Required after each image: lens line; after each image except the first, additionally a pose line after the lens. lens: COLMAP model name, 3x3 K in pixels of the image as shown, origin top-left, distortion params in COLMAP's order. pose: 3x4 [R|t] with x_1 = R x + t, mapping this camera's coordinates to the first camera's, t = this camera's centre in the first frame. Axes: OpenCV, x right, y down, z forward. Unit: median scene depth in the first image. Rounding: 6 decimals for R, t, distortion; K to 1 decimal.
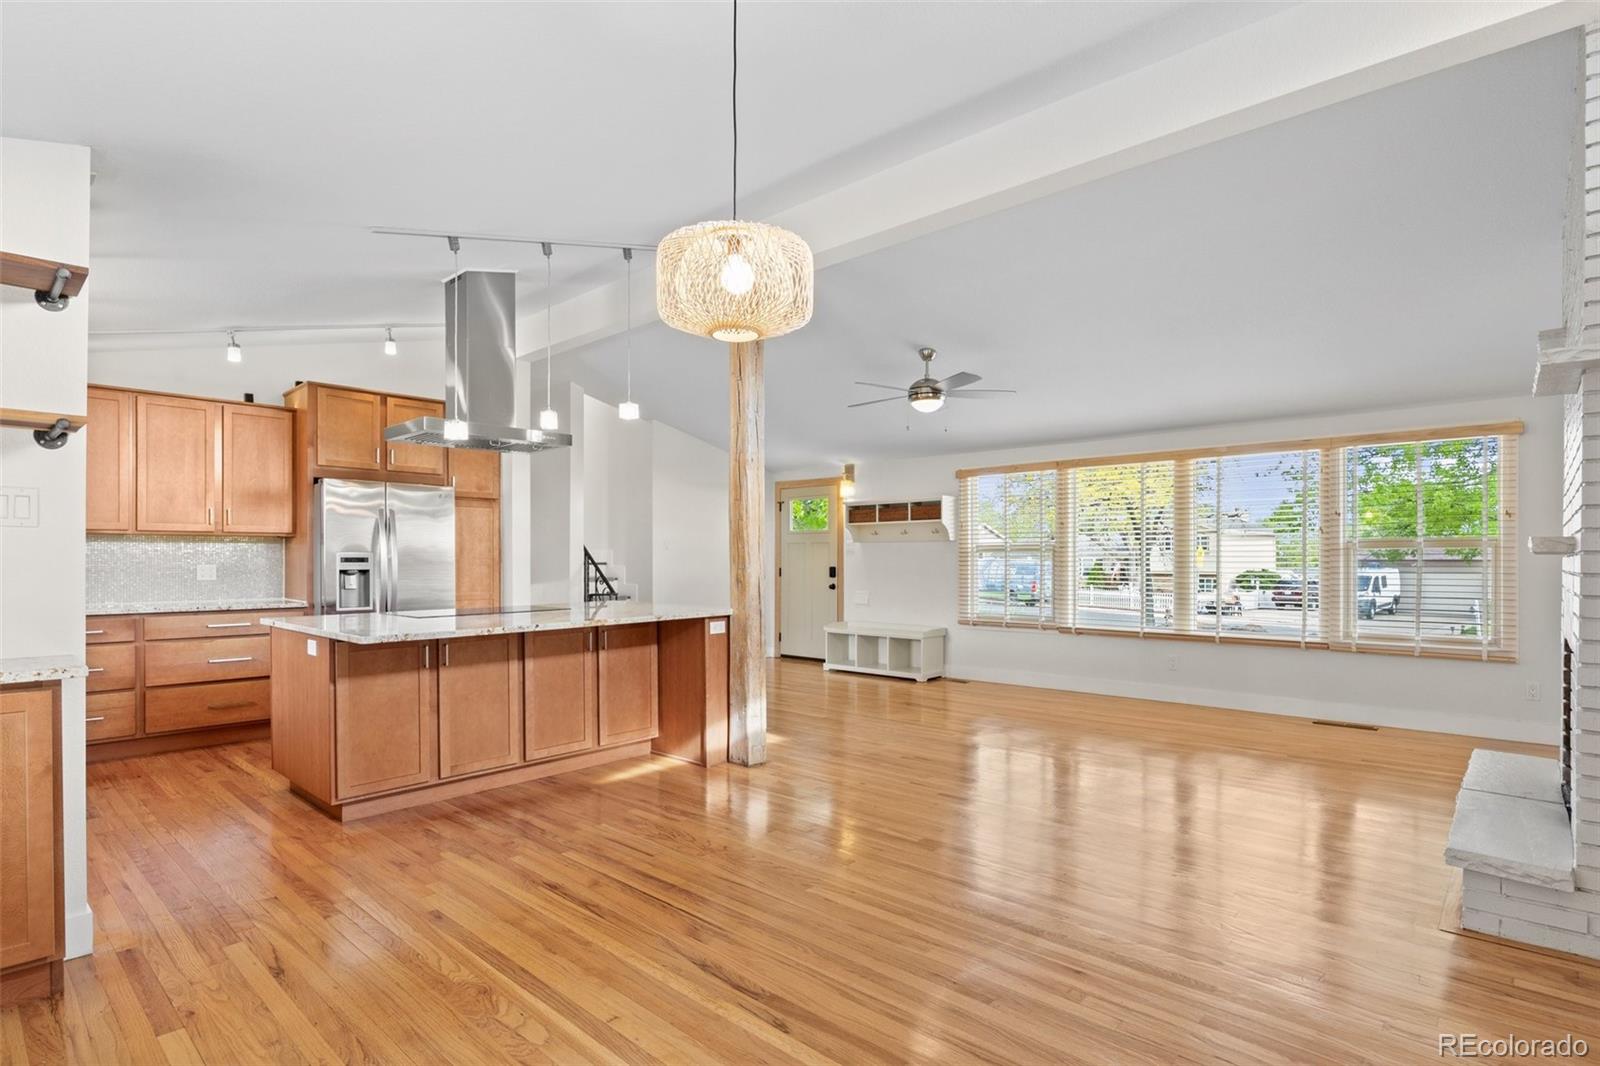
lens RADIAL K [[801.3, 0, 787.3], [0, 801.3, 560.0], [0, 0, 1]] dist [0.000622, -0.000040]
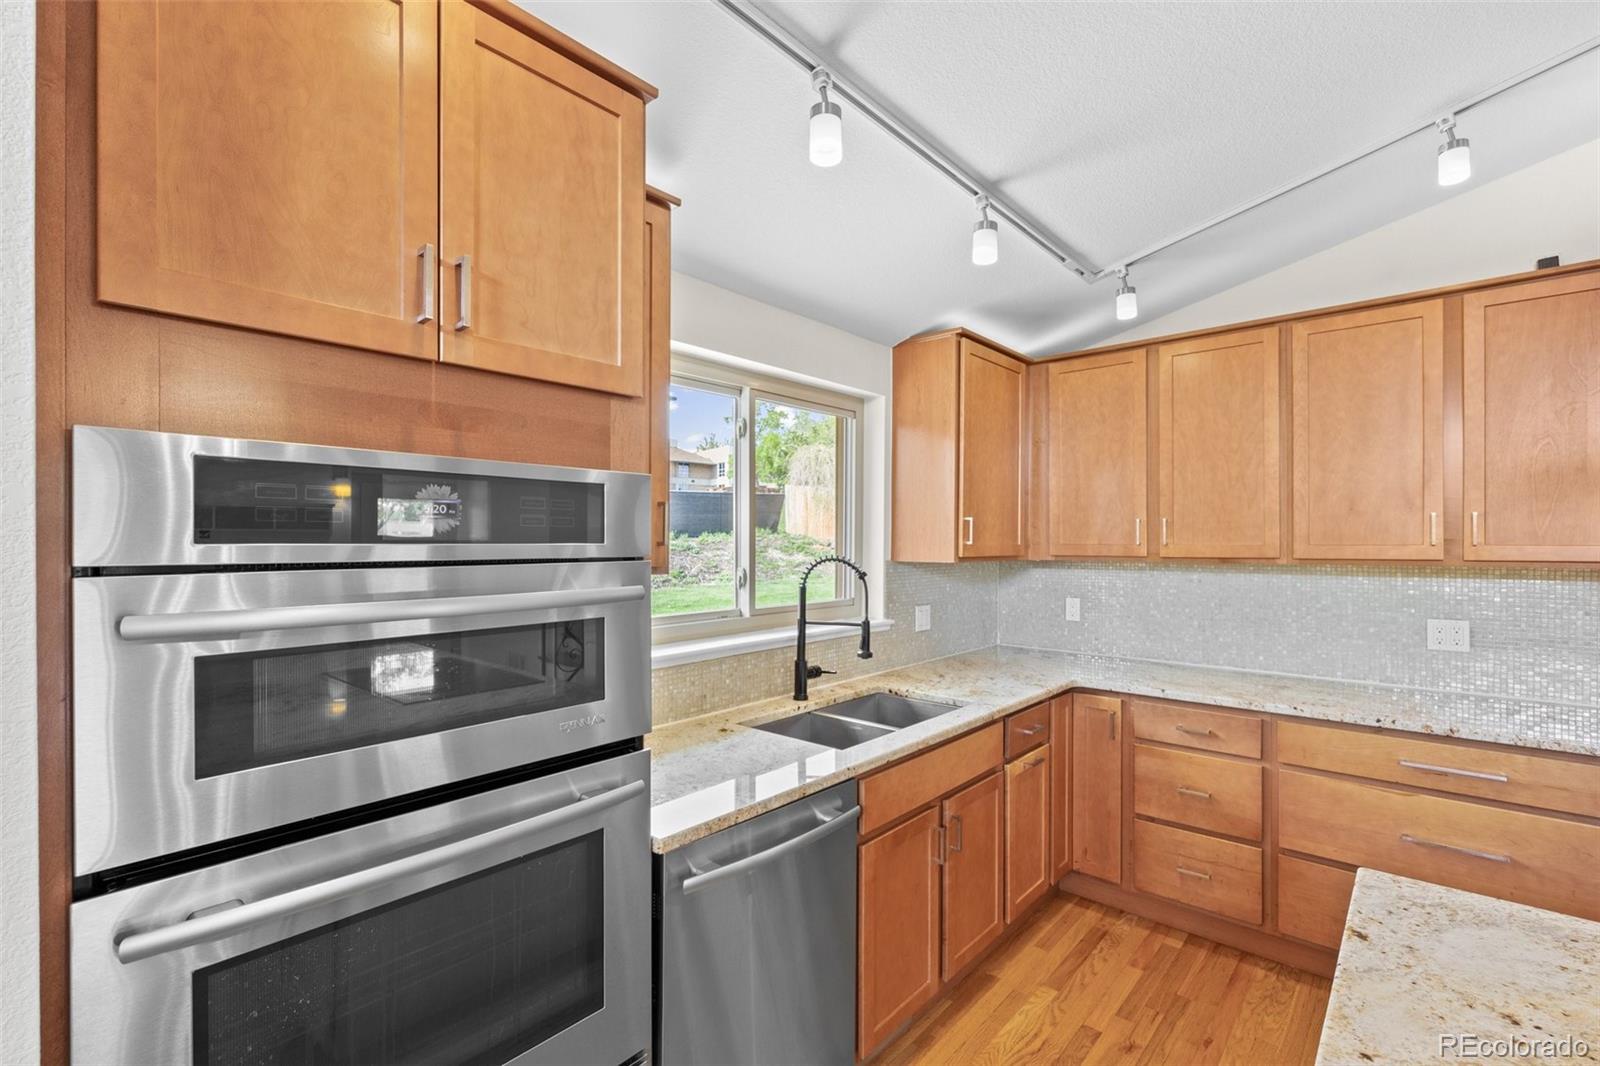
lens RADIAL K [[716.5, 0, 807.5], [0, 716.5, 541.0], [0, 0, 1]] dist [-0.013743, 0.001315]
pose [[0.026910, -0.000044, -0.999638, -0.193736], [-0.001177, 0.999999, -0.000076, -0.030770], [0.999637, 0.001178, 0.026909, 0.398103]]
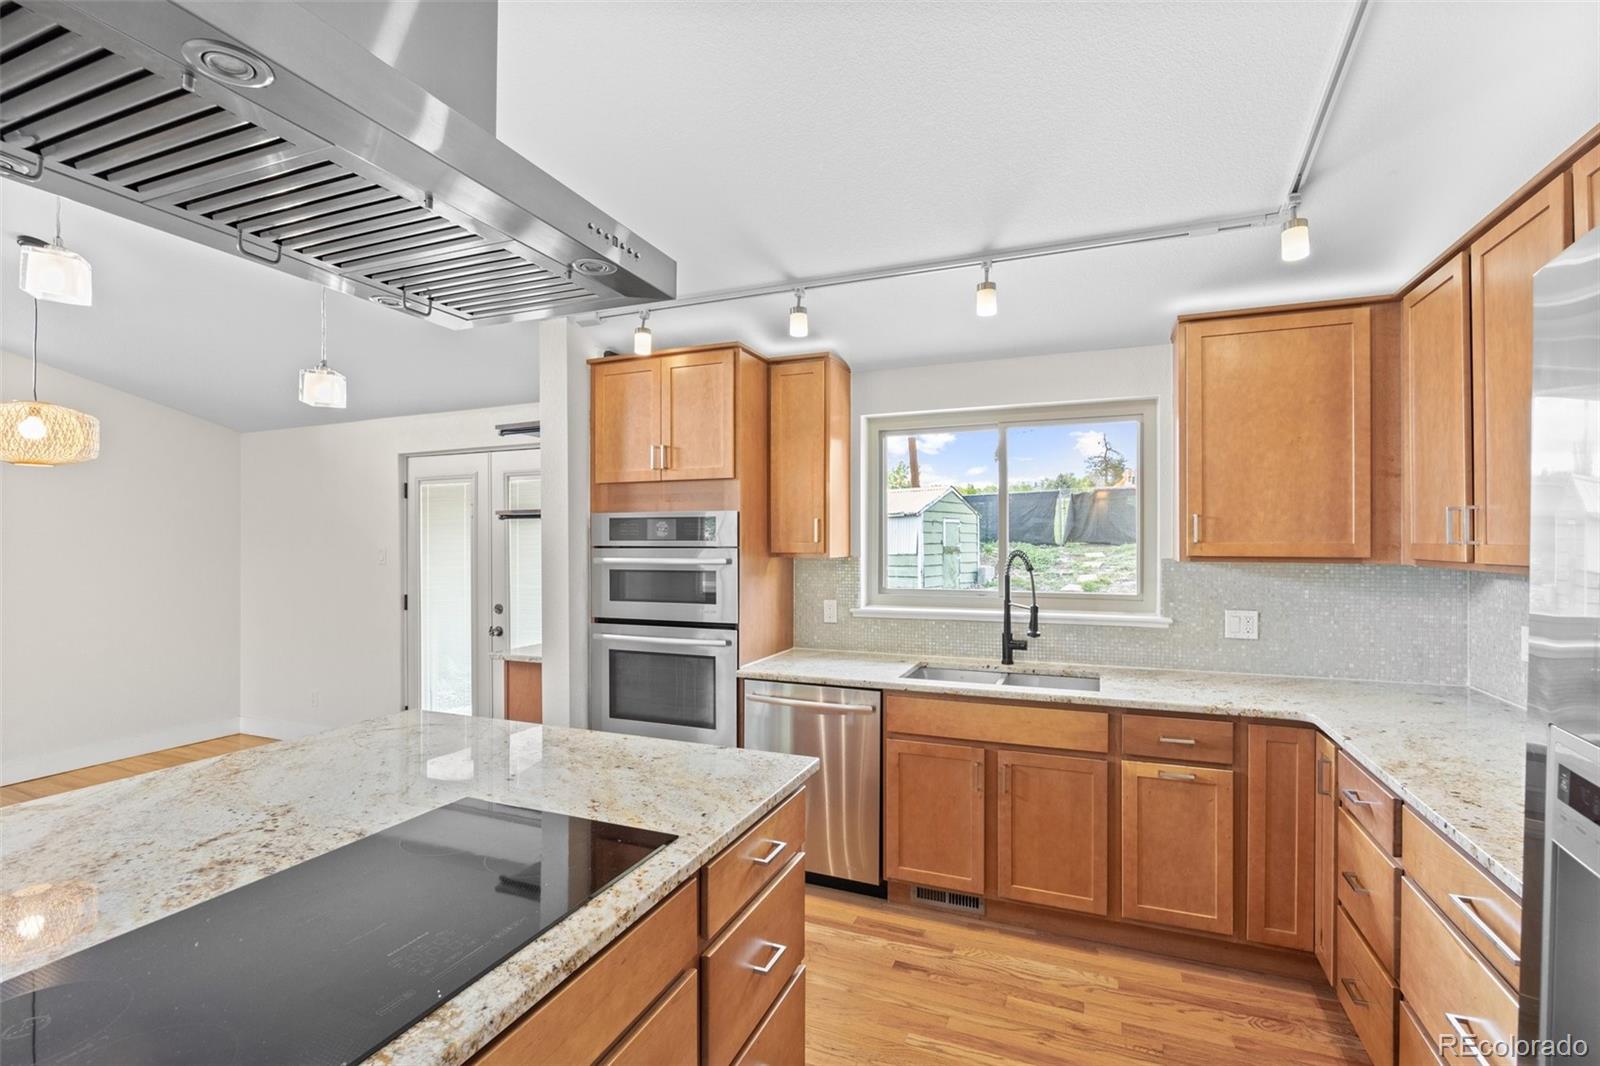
lens RADIAL K [[716.5, 0, 797.7], [0, 716.5, 539.4], [0, 0, 1]] dist [-0.013743, 0.001315]
pose [[-0.934563, 0.000508, -0.355798, -0.253249], [0.000310, 1.000000, 0.000612, -0.031154], [0.355798, 0.000462, -0.934563, 0.726872]]
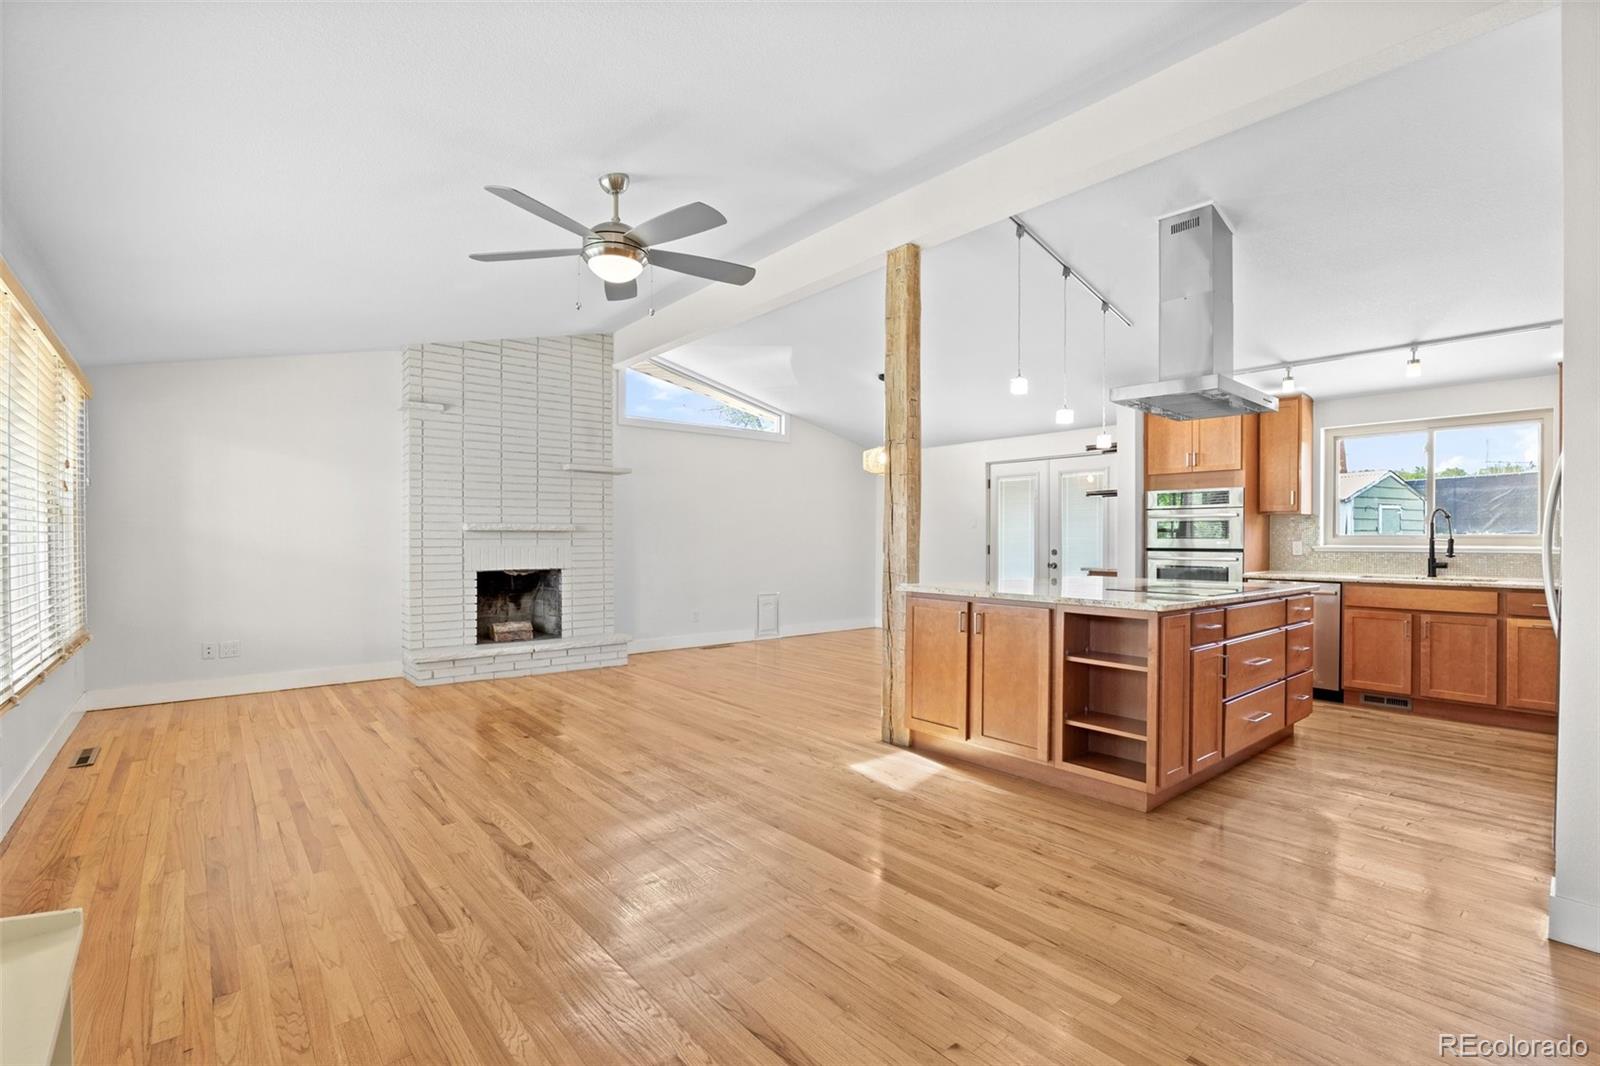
lens RADIAL K [[716.5, 0, 808.9], [0, 716.5, 538.0], [0, 0, 1]] dist [-0.013743, 0.001315]
pose [[-0.994443, -0.004077, 0.105198, -0.016306], [-0.003766, 0.999988, 0.003149, 0.002142], [-0.105210, 0.002735, -0.994446, 1.085848]]
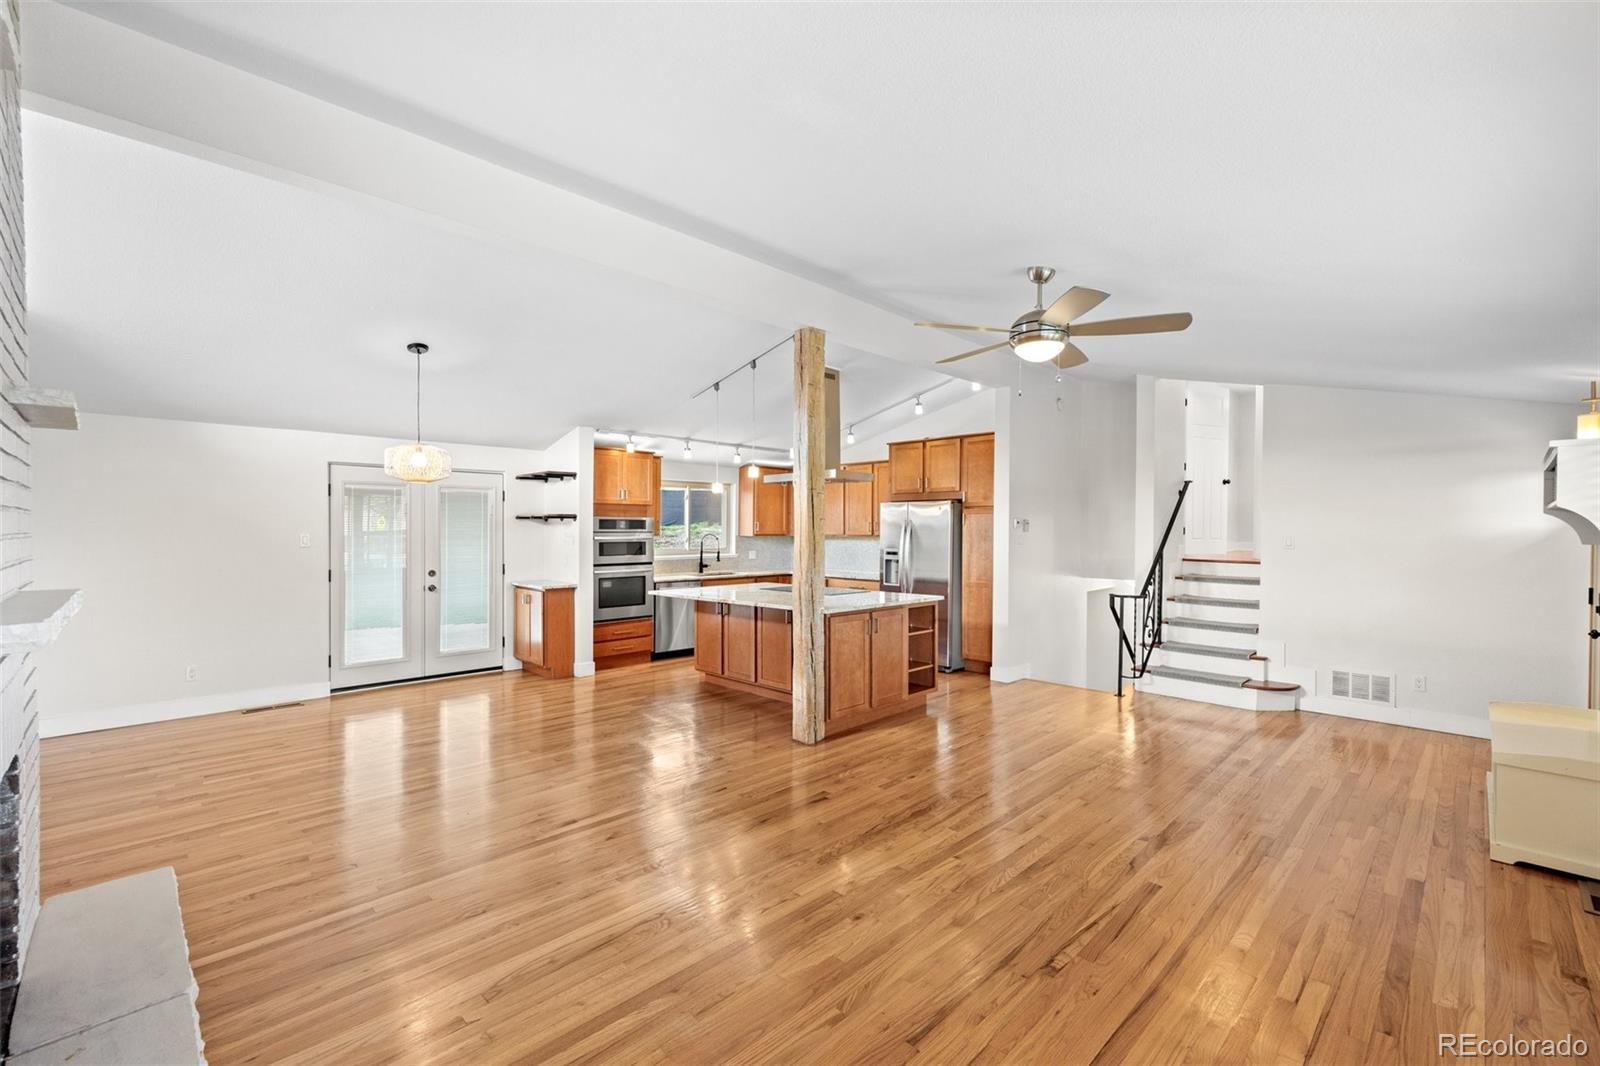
lens RADIAL K [[651.2, 0, 801.0], [0, 651.2, 554.4], [0, 0, 1]] dist [-0.001279, 0.000248]
pose [[-0.037693, 0.034935, -0.998679, 0.511785], [-0.004854, 0.999371, 0.035142, -0.028891], [0.999278, 0.006172, -0.037499, 0.596934]]
